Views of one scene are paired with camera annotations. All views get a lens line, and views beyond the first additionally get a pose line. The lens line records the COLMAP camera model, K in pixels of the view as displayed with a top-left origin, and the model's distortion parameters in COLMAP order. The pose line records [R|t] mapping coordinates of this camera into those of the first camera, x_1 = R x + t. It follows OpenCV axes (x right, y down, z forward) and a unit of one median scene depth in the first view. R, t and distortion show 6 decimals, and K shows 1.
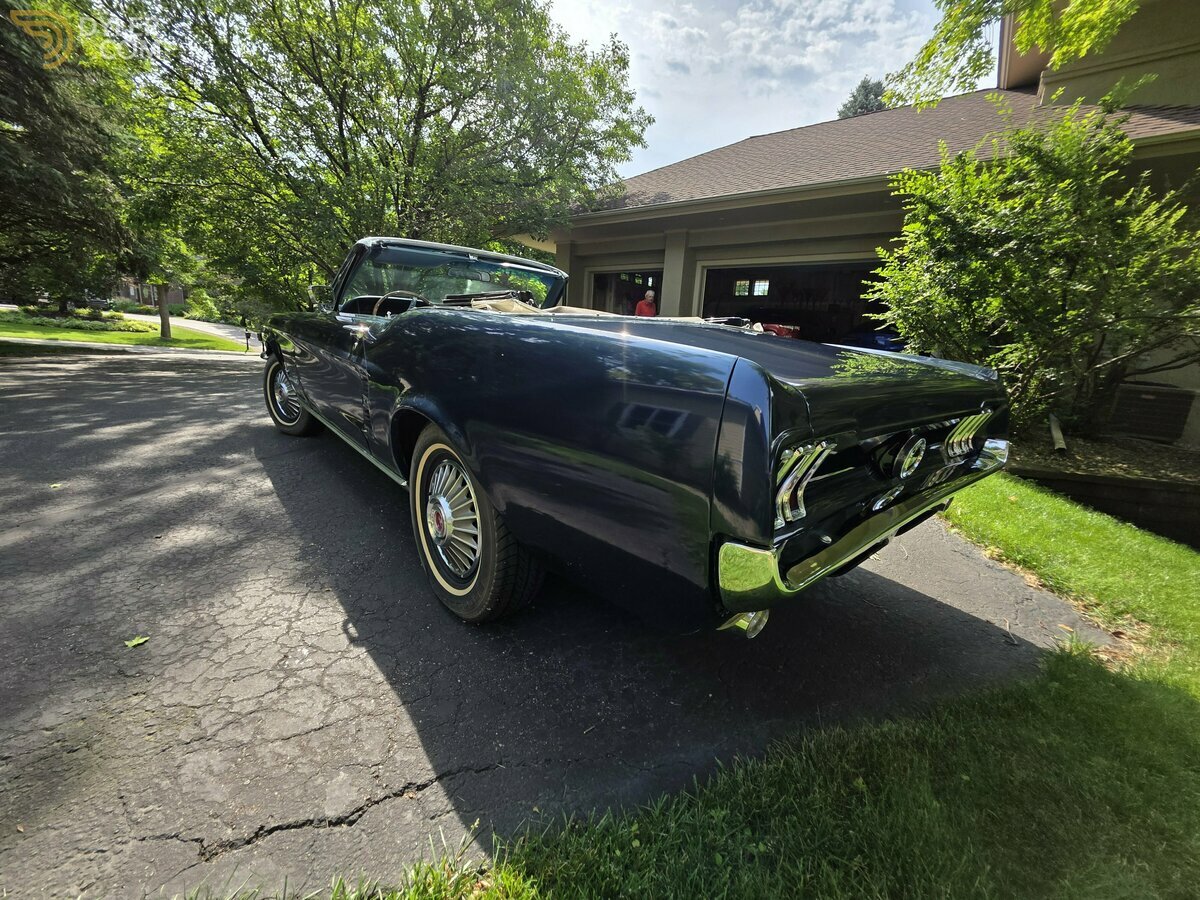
lens RADIAL K [[482.1, 0, 600.0], [0, 482.1, 450.0], [0, 0, 1]] dist [0.008113, 0.000171]
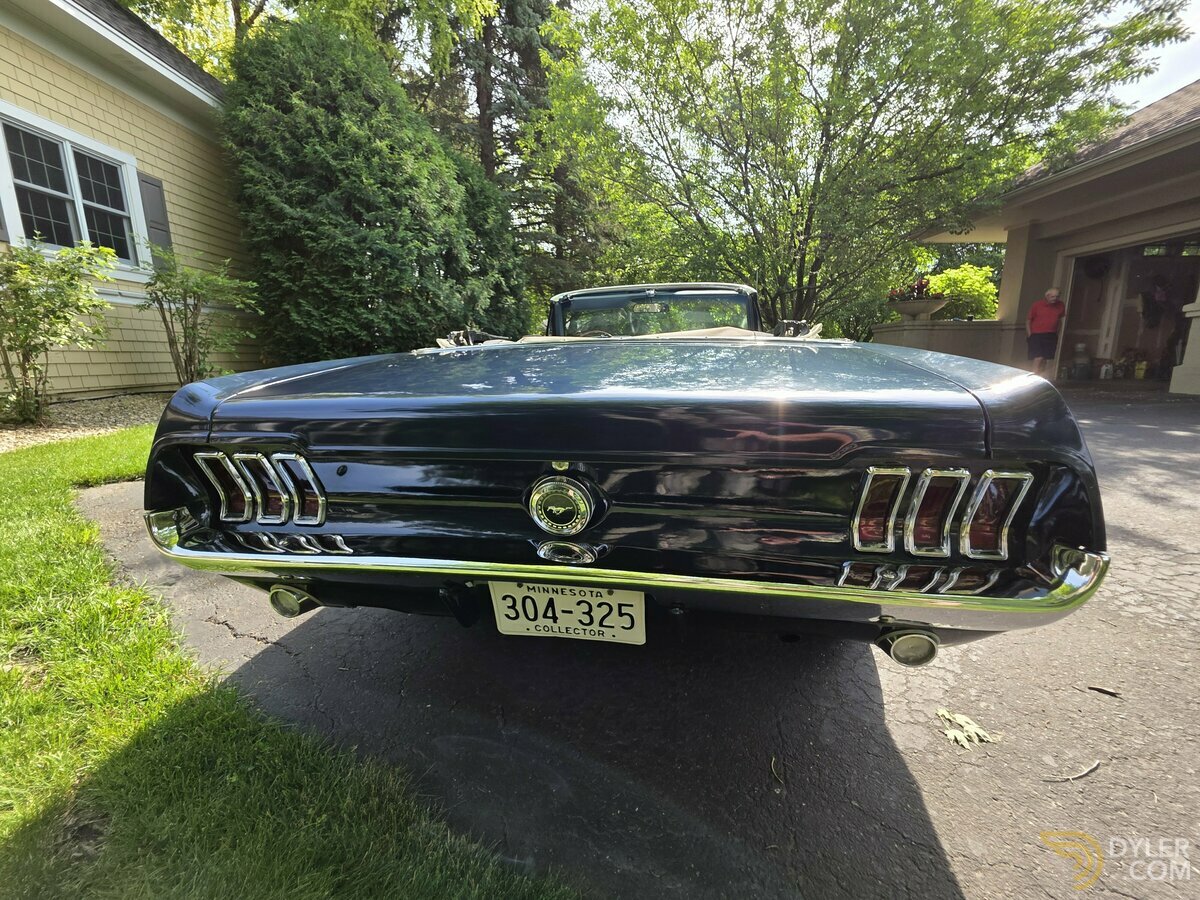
lens RADIAL K [[483.3, 0, 601.5], [0, 483.3, 454.7], [0, 0, 1]] dist [0.011123, -0.003425]
pose [[0.635346, 0.085054, -0.767530, 0.668806], [-0.121632, 0.992532, 0.009304, -0.038313], [0.762589, 0.087445, 0.640946, 0.322809]]
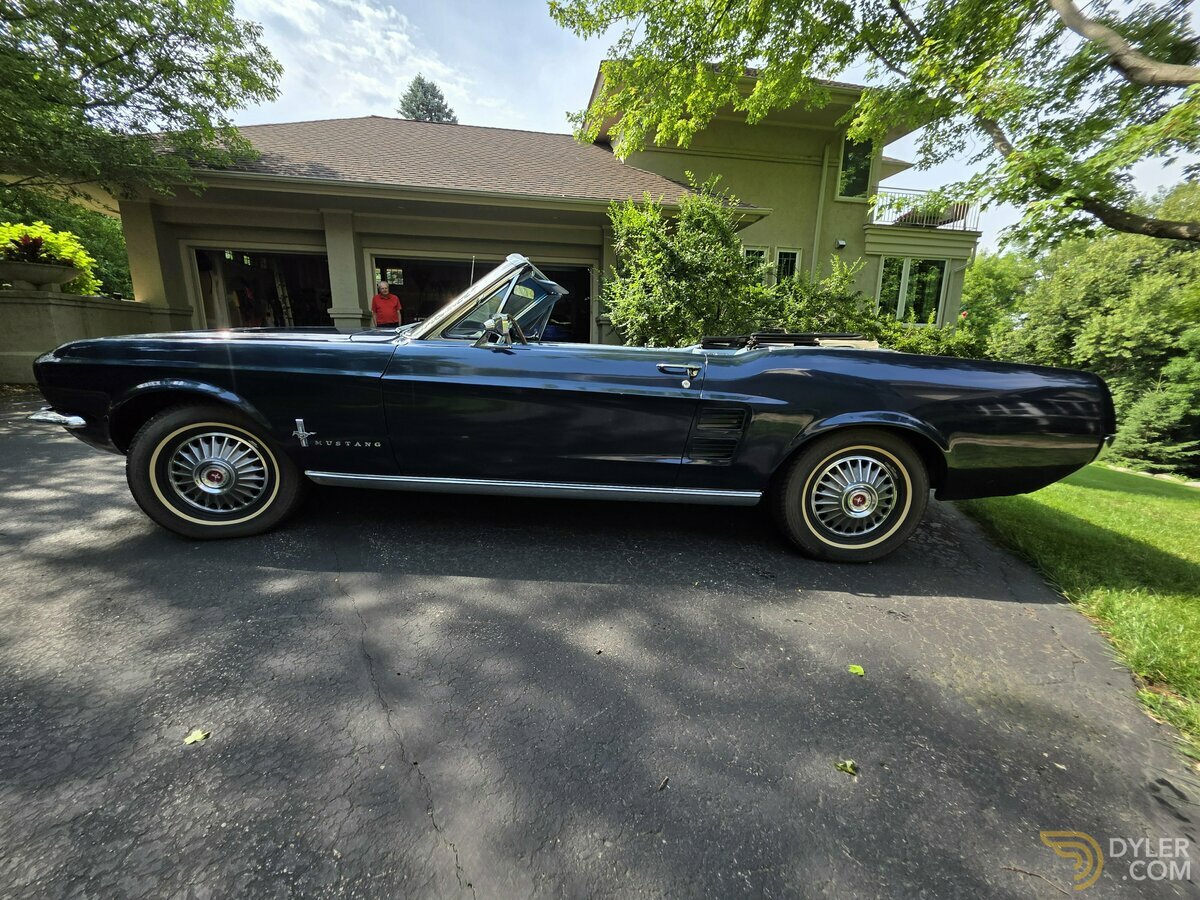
lens RADIAL K [[487.8, 0, 600.0], [0, 487.8, 450.0], [0, 0, 1]] dist [0.005370, 0.000072]
pose [[0.674159, -0.210637, 0.707914, -1.152287], [0.190937, 0.975593, 0.108452, -0.185318], [-0.713480, 0.062053, 0.697923, 0.356529]]
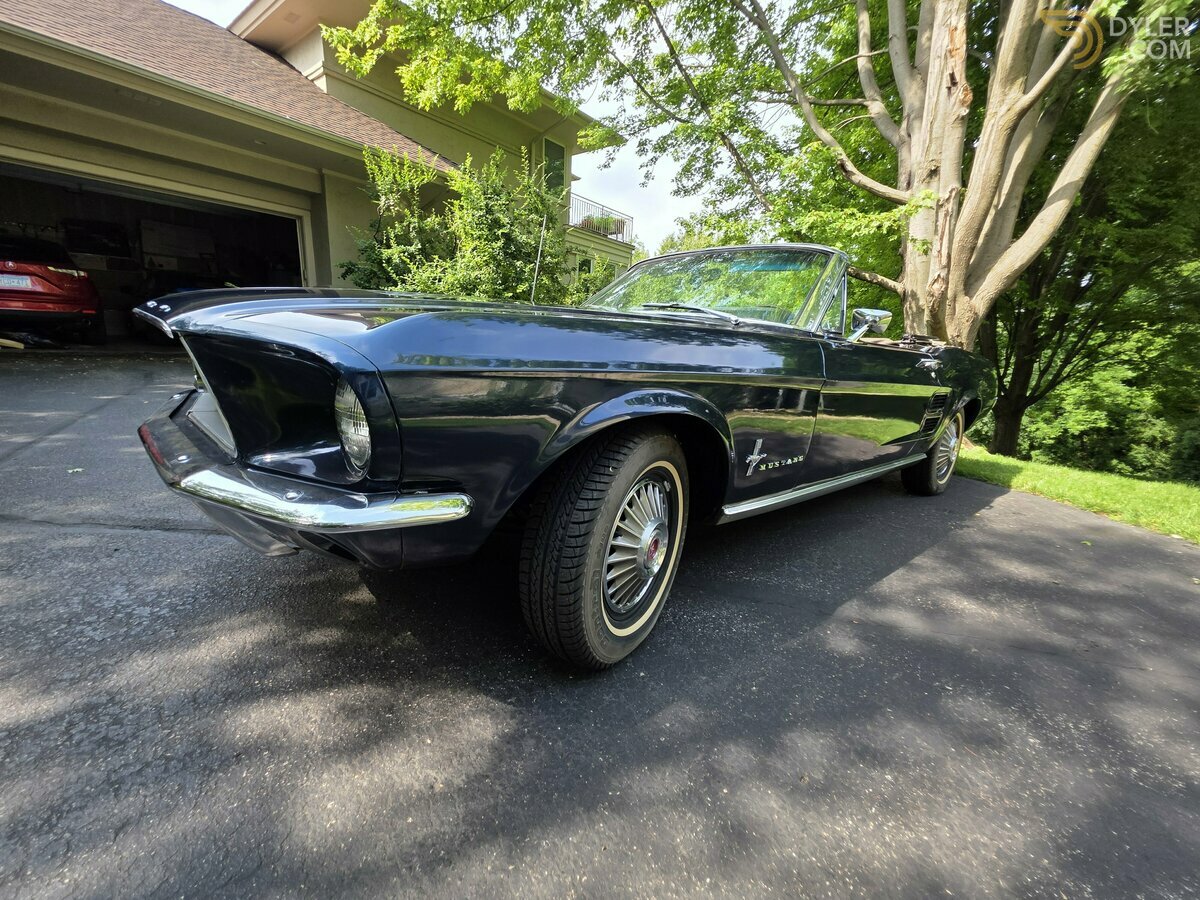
lens RADIAL K [[479.7, 0, 608.0], [0, 479.7, 456.4], [0, 0, 1]] dist [0.011924, -0.003434]
pose [[-0.004218, -0.305084, 0.952316, -1.498721], [0.171586, 0.937980, 0.301251, -0.450343], [-0.985160, 0.164675, 0.048392, 1.522255]]
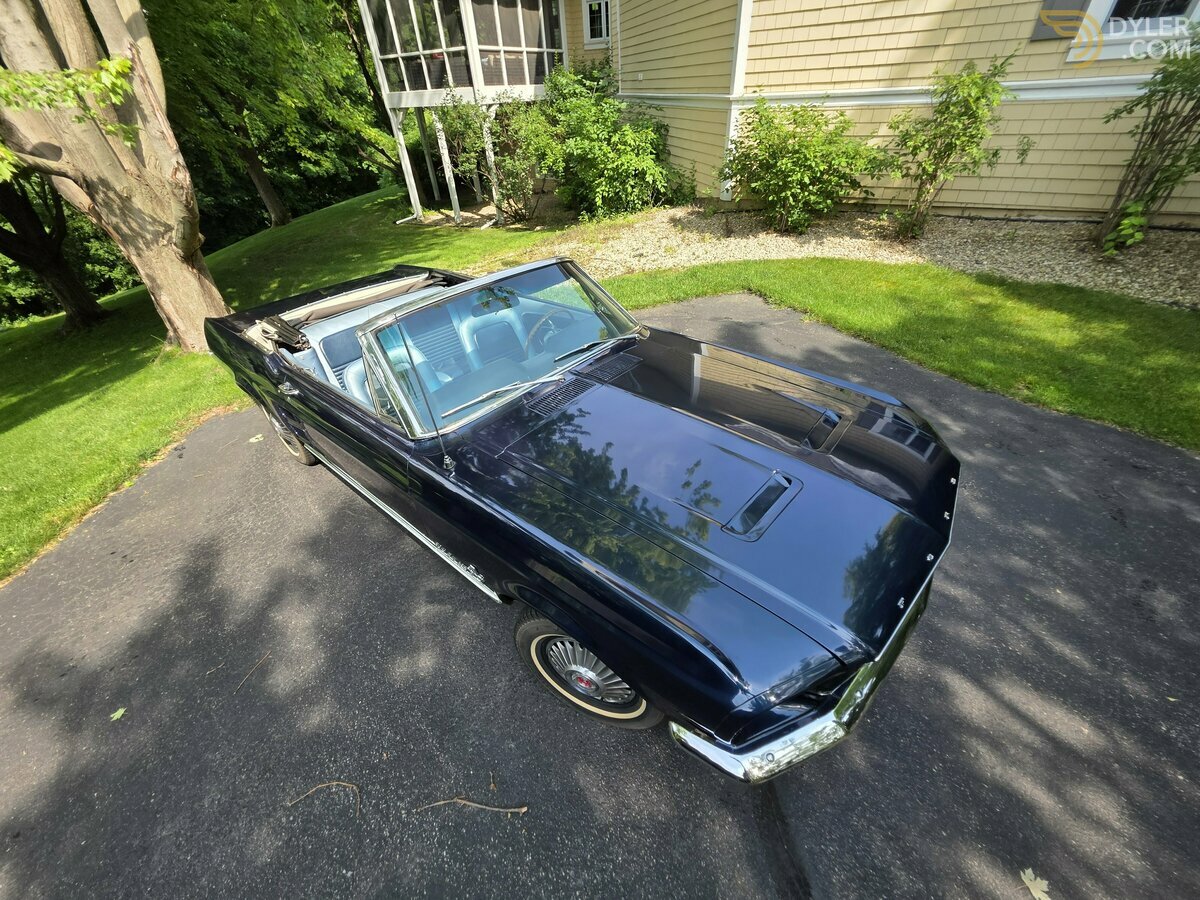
lens RADIAL K [[480.0, 0, 606.4], [0, 480.0, 455.4], [0, 0, 1]] dist [0.007785, -0.001788]
pose [[-0.988402, 0.076262, -0.131321, -0.443917], [-0.051405, 0.645681, 0.761875, -1.077399], [0.142894, 0.759789, -0.634272, 2.259634]]
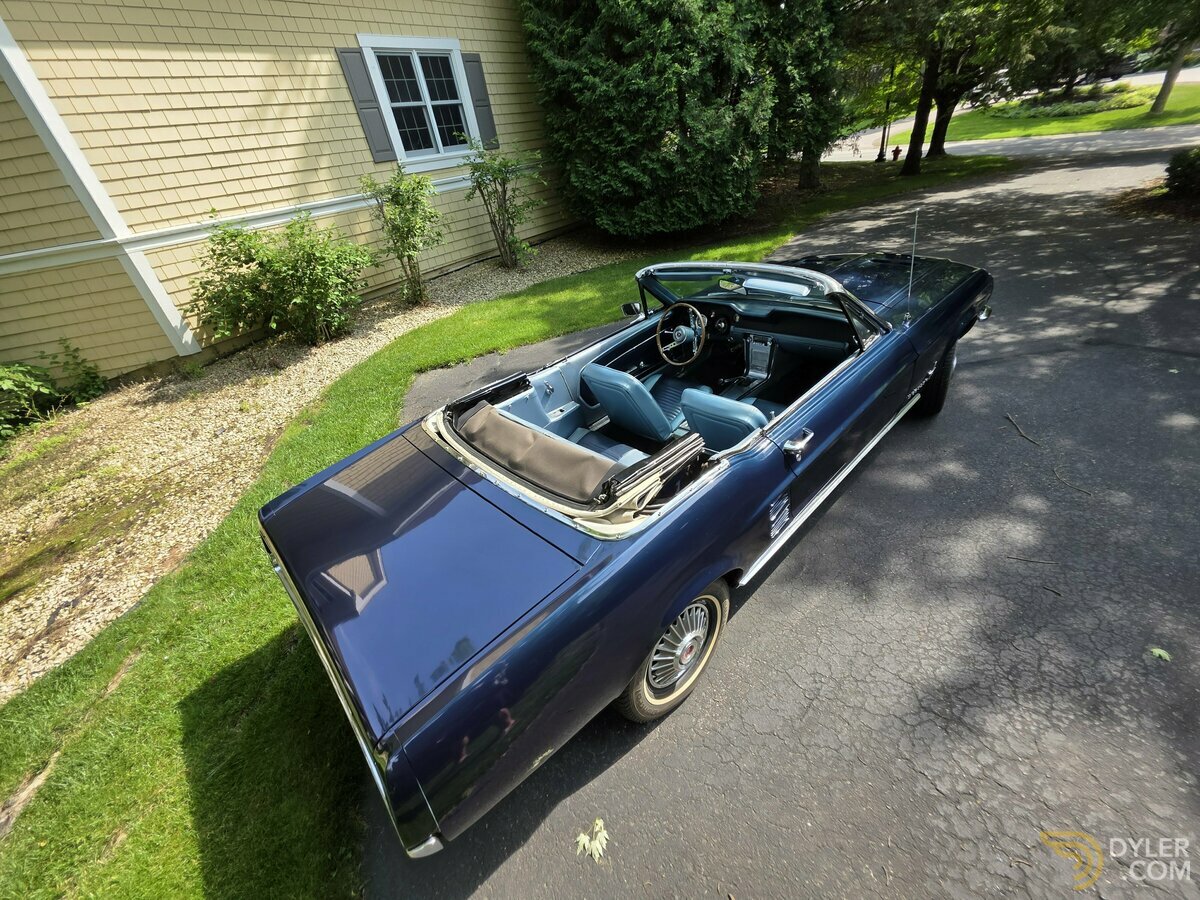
lens RADIAL K [[479.7, 0, 608.0], [0, 479.7, 456.4], [0, 0, 1]] dist [0.011924, -0.003434]
pose [[0.029308, 0.488050, -0.872323, 0.894763], [-0.081376, 0.870966, 0.484557, -0.655687], [0.996252, 0.056785, 0.065242, 0.924212]]
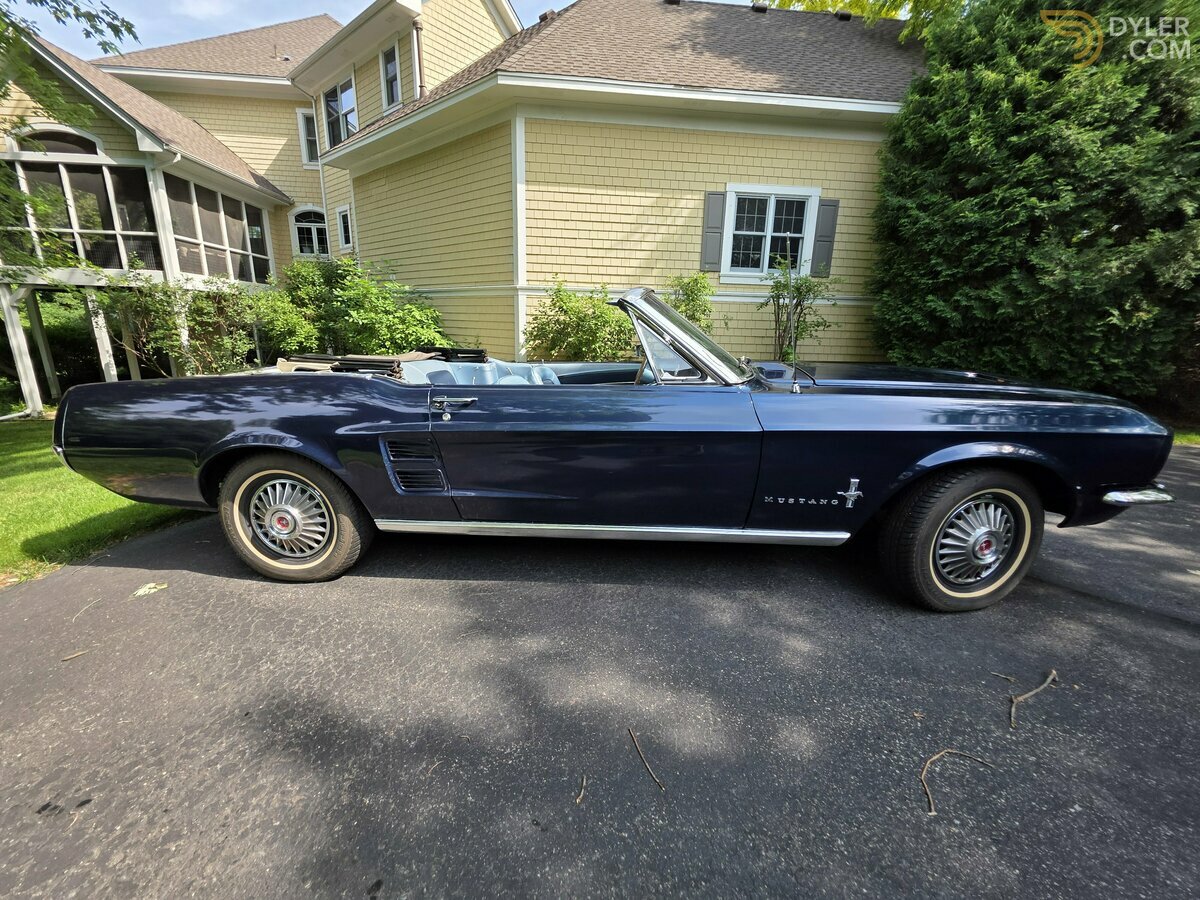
lens RADIAL K [[481.3, 0, 607.5], [0, 481.3, 450.8], [0, 0, 1]] dist [0.011189, -0.003679]
pose [[-0.707559, 0.097445, -0.699904, 0.530782], [-0.225358, 0.907615, 0.354187, -0.561843], [0.669757, 0.408337, -0.620231, 2.061073]]
